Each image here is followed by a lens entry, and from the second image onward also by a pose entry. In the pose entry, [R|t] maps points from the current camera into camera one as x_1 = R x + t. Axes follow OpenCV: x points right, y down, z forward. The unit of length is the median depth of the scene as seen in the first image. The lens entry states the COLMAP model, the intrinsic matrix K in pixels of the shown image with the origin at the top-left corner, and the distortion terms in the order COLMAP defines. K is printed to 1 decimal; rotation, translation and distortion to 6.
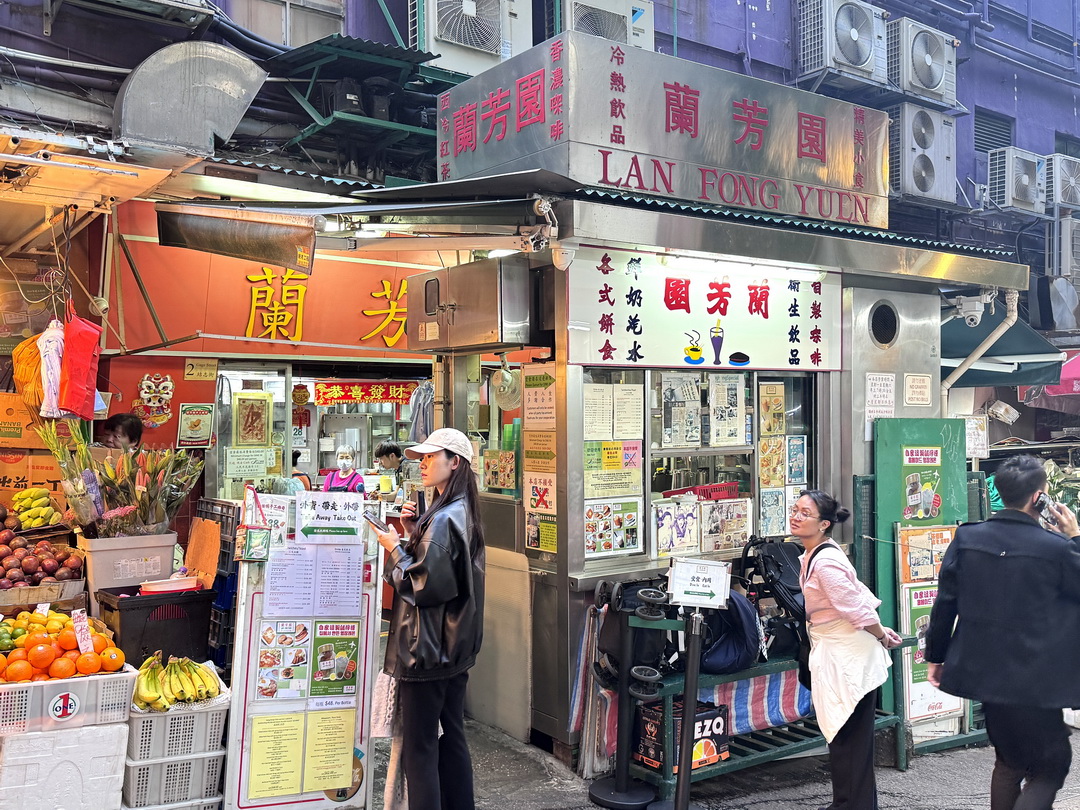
lens RADIAL K [[992.8, 0, 540.0], [0, 992.8, 405.0], [0, 0, 1]] dist [0.165830, -0.318450]
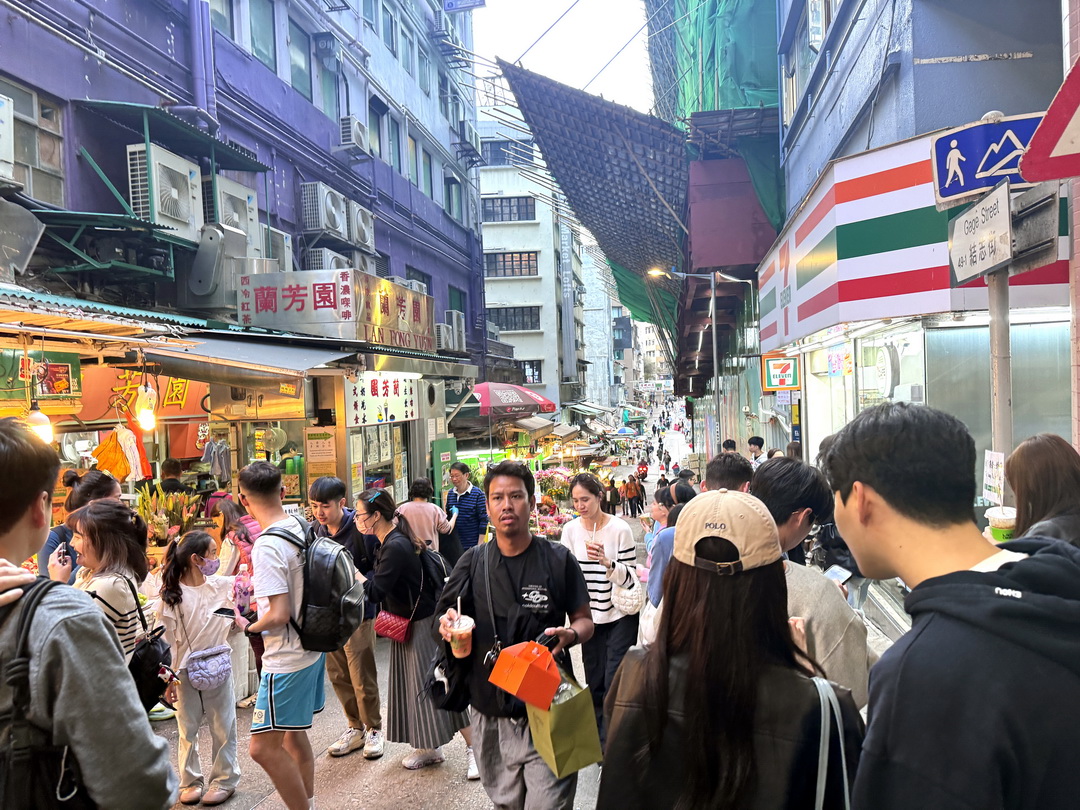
lens RADIAL K [[761.1, 0, 540.0], [0, 761.1, 405.0], [0, 0, 1]] dist [0.094642, -0.153458]
pose [[0.720636, -0.033683, 0.692495, -0.629931], [0.033184, 0.999350, 0.014076, -0.080145], [-0.692519, 0.012836, 0.721286, -0.313717]]
